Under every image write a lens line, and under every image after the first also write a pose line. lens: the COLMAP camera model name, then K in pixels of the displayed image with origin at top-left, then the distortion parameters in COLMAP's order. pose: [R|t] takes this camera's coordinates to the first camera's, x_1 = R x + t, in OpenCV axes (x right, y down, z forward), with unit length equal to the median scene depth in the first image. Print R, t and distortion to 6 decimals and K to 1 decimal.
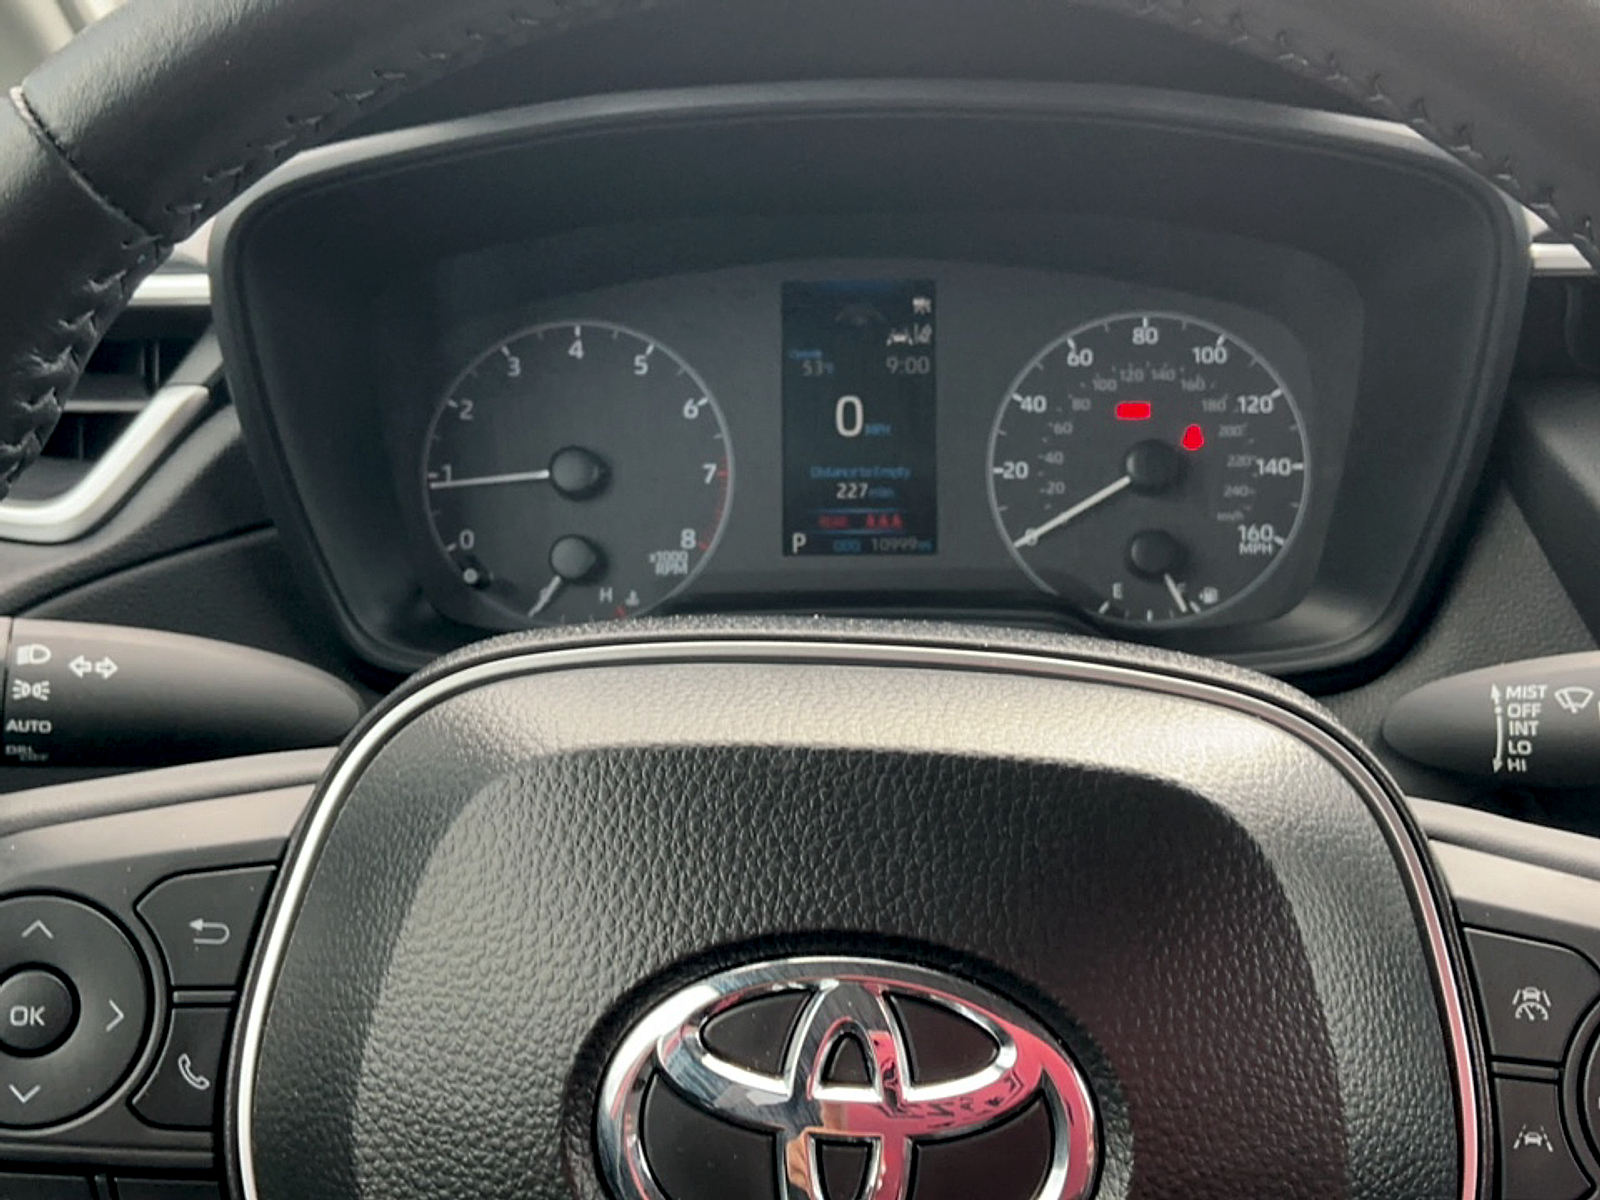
lens RADIAL K [[1703.0, 0, 802.1], [0, 1703.0, 592.4], [0, 0, 1]] dist [0.175913, -0.423253]
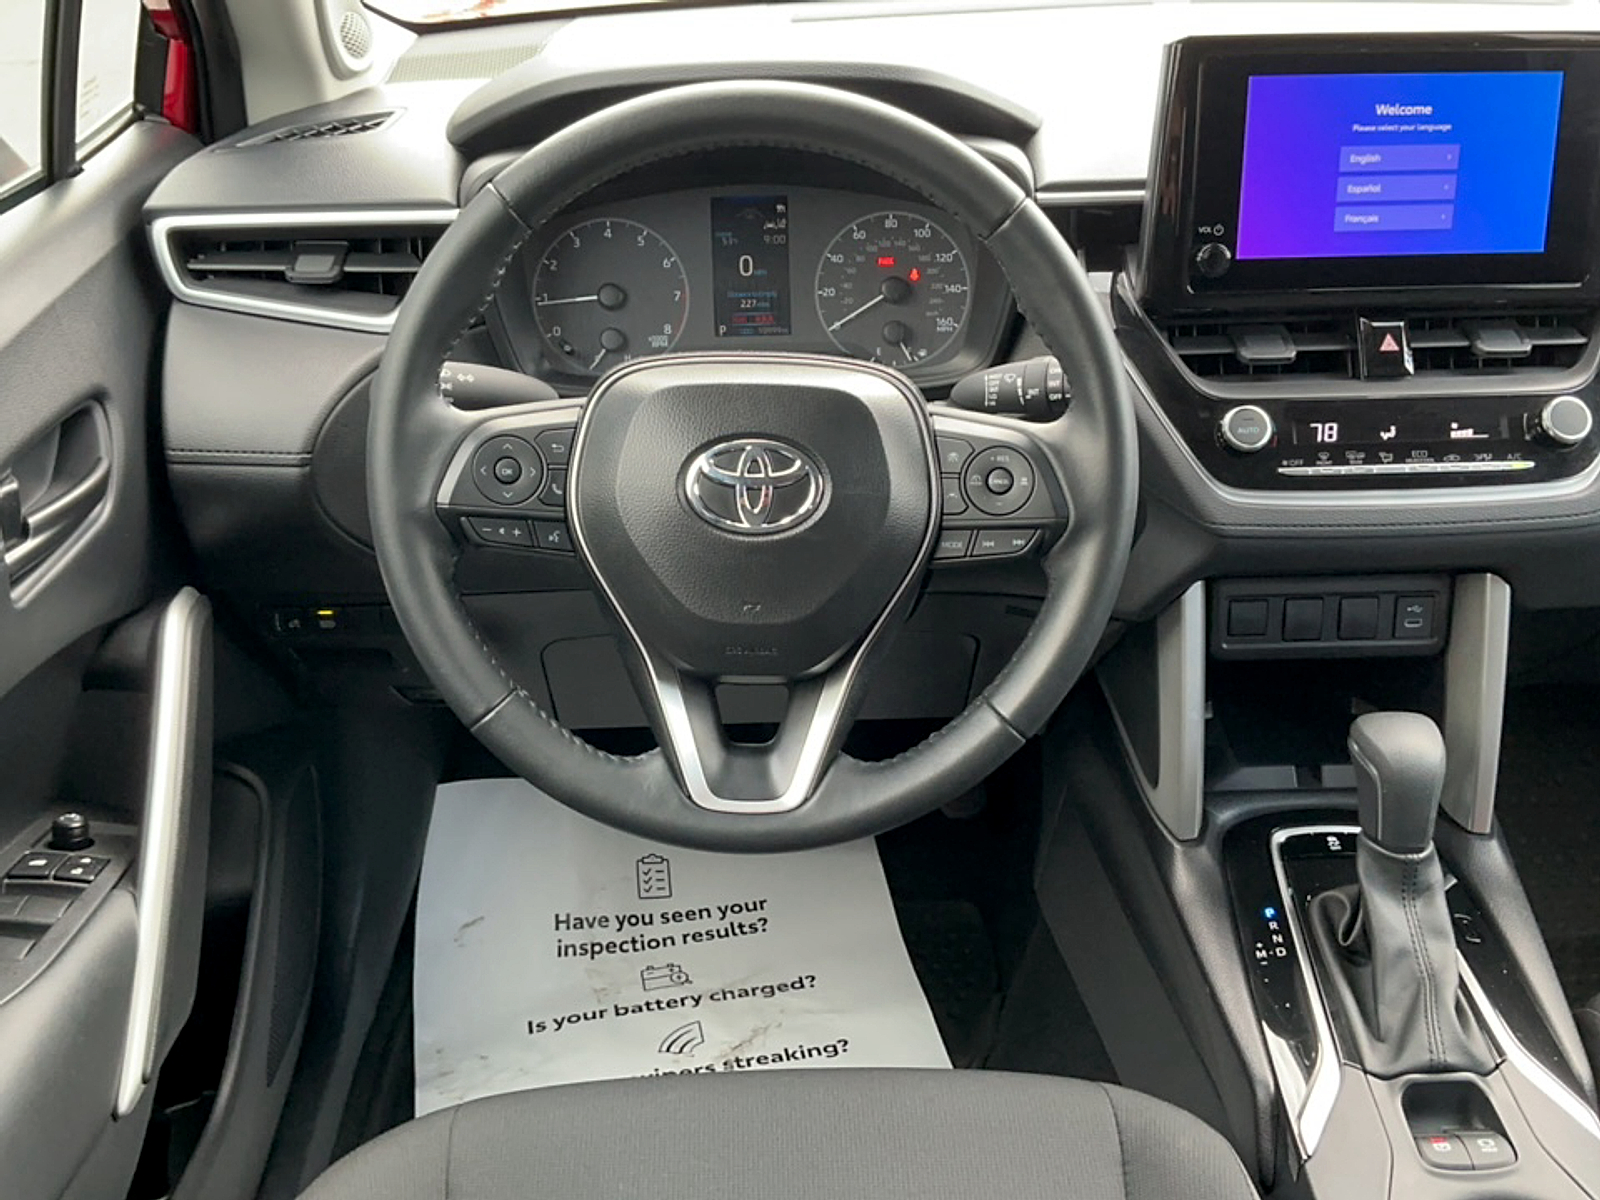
lens RADIAL K [[1703.0, 0, 802.1], [0, 1703.0, 592.4], [0, 0, 1]] dist [0.175913, -0.423253]
pose [[0.997768, -0.027046, 0.061058, -0.065573], [0.019942, 0.993270, 0.114094, 0.081141], [-0.063733, -0.112622, 0.991592, -1.709464]]
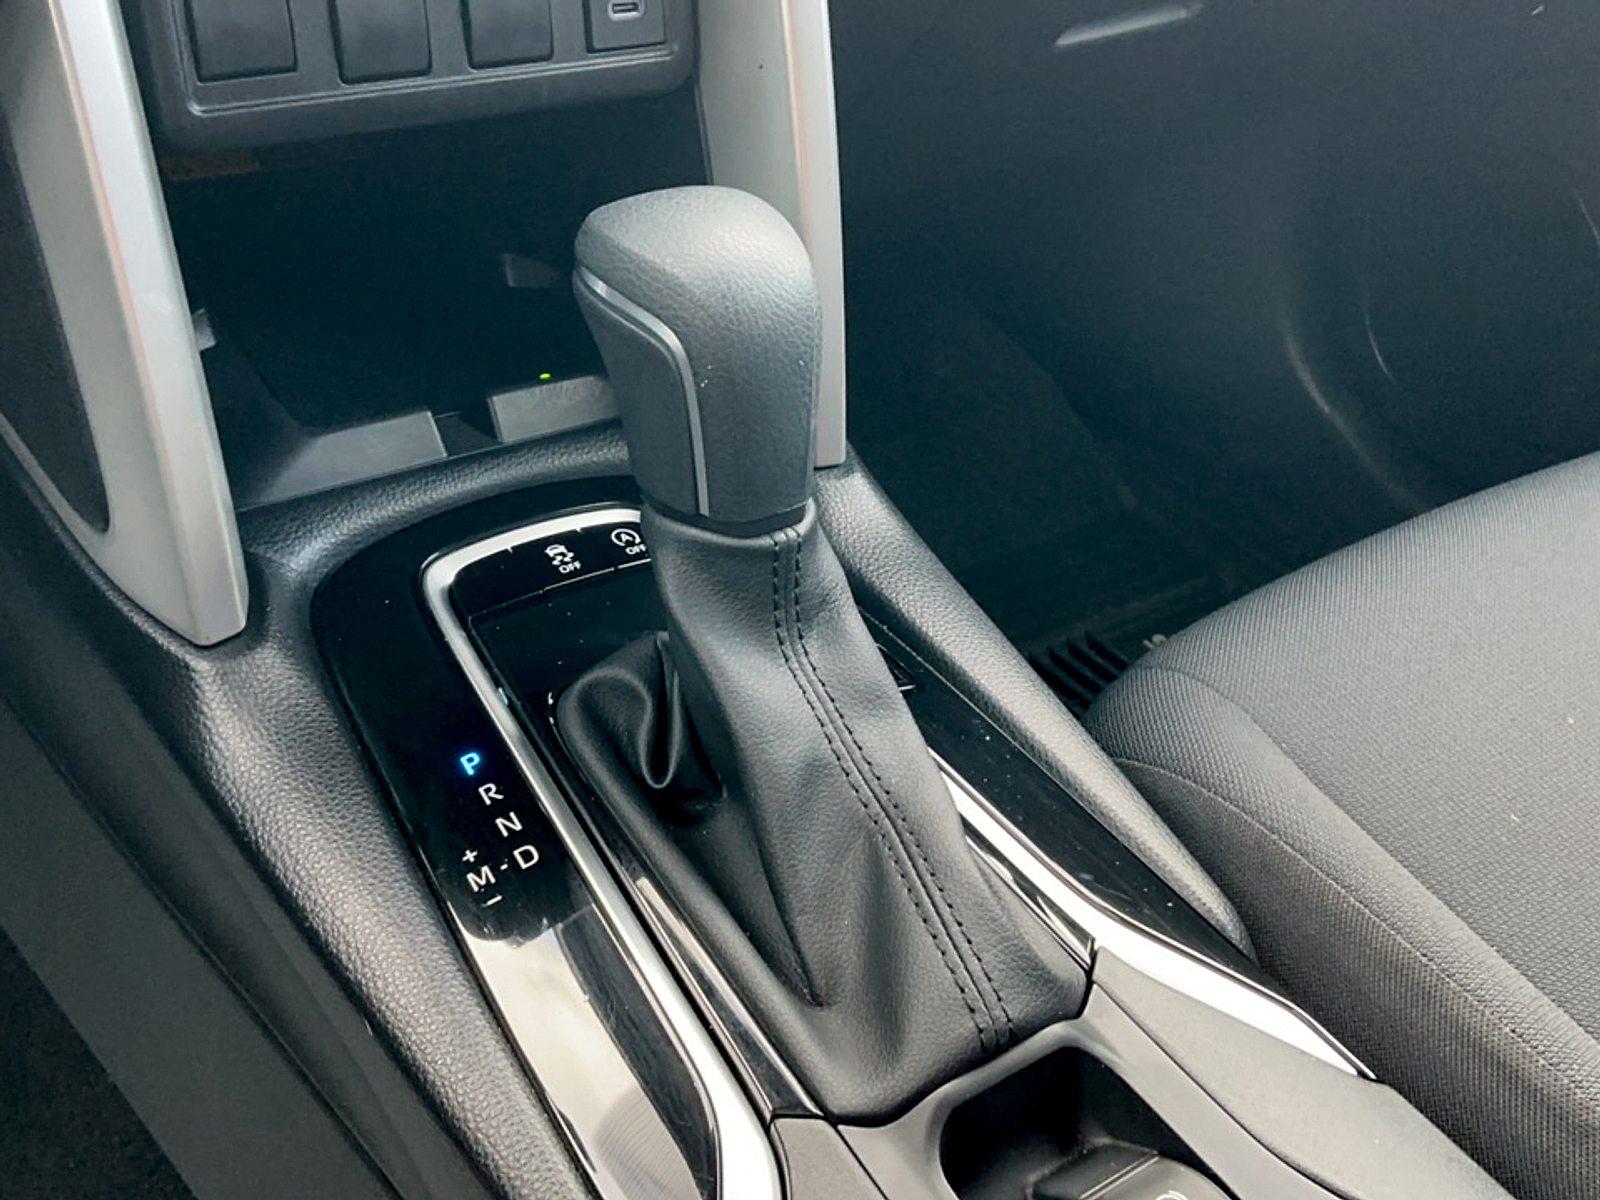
lens RADIAL K [[1703.0, 0, 802.1], [0, 1703.0, 592.4], [0, 0, 1]] dist [0.175913, -0.423253]
pose [[0.791333, -0.277389, 0.544837, 0.484319], [0.132489, 0.947779, 0.290107, 0.569808], [-0.596857, -0.157386, 0.786760, 0.110639]]
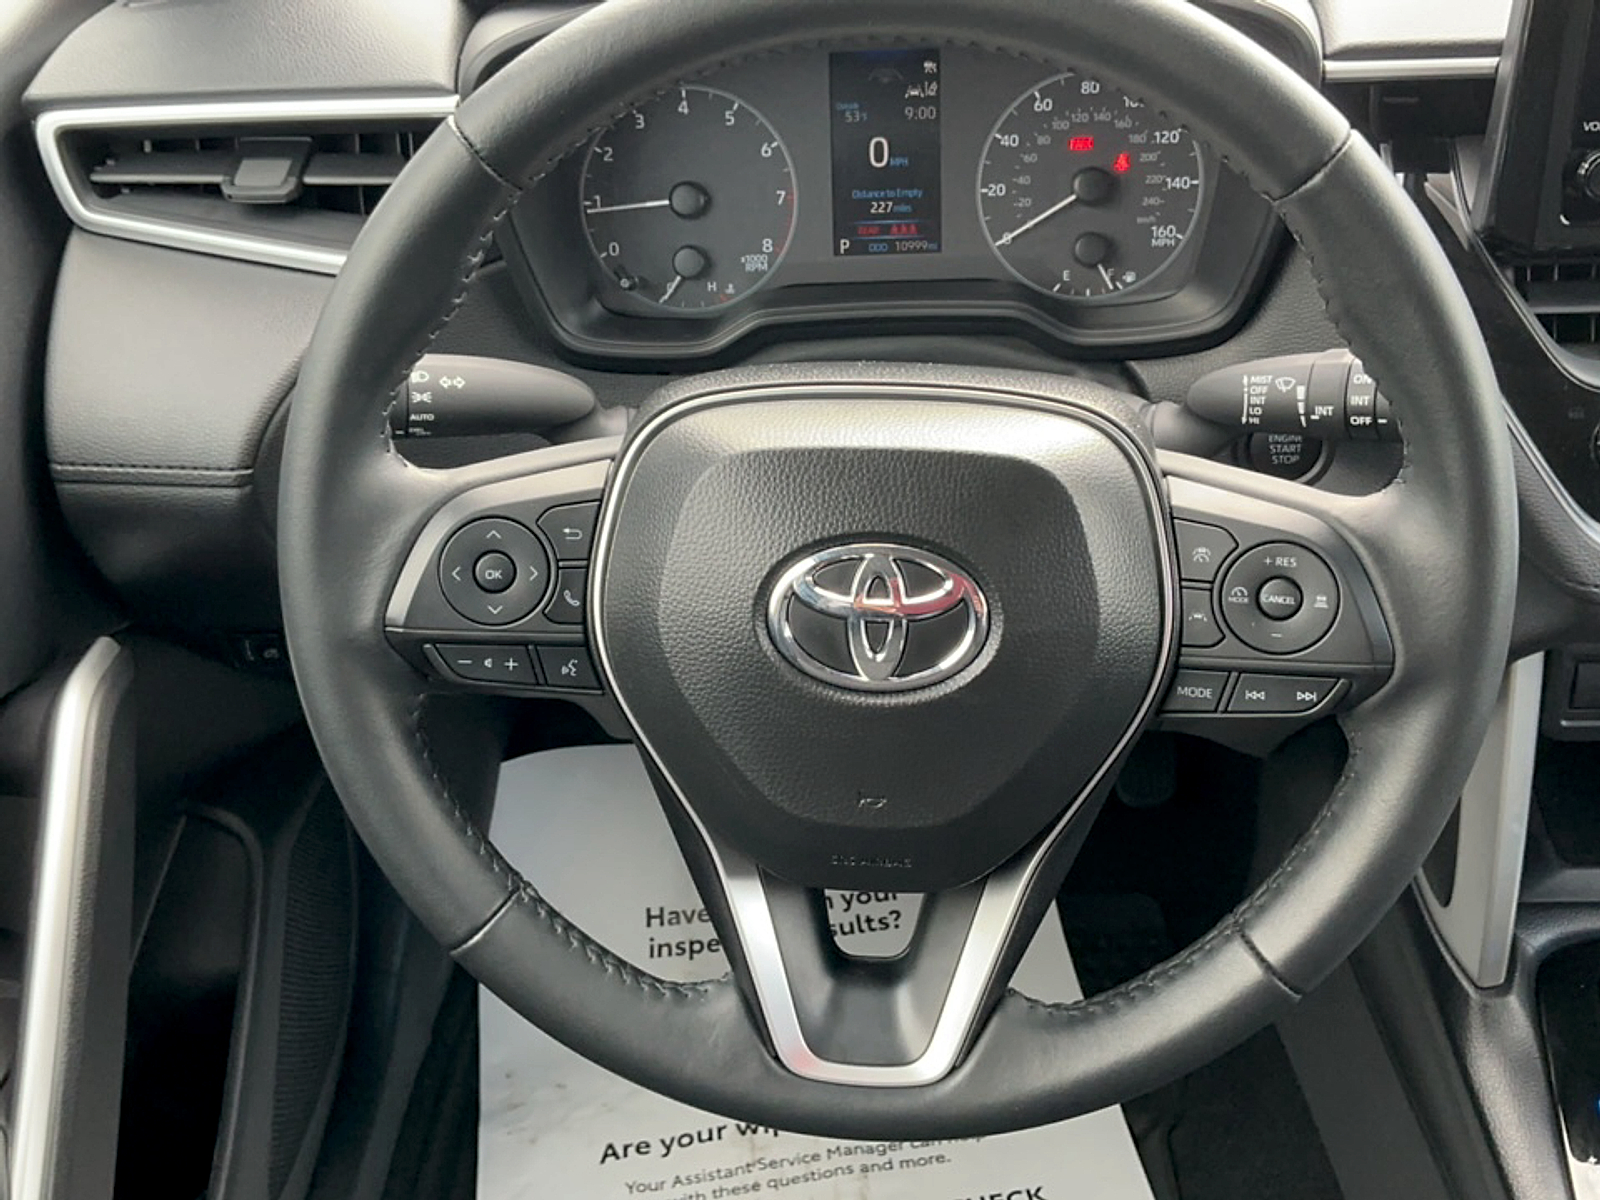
lens RADIAL K [[1703.0, 0, 802.1], [0, 1703.0, 592.4], [0, 0, 1]] dist [0.175913, -0.423253]
pose [[0.999470, -0.019903, -0.025751, -0.010262], [0.025884, 0.965747, 0.258192, -0.197656], [0.019730, -0.258722, 0.965750, -0.760458]]
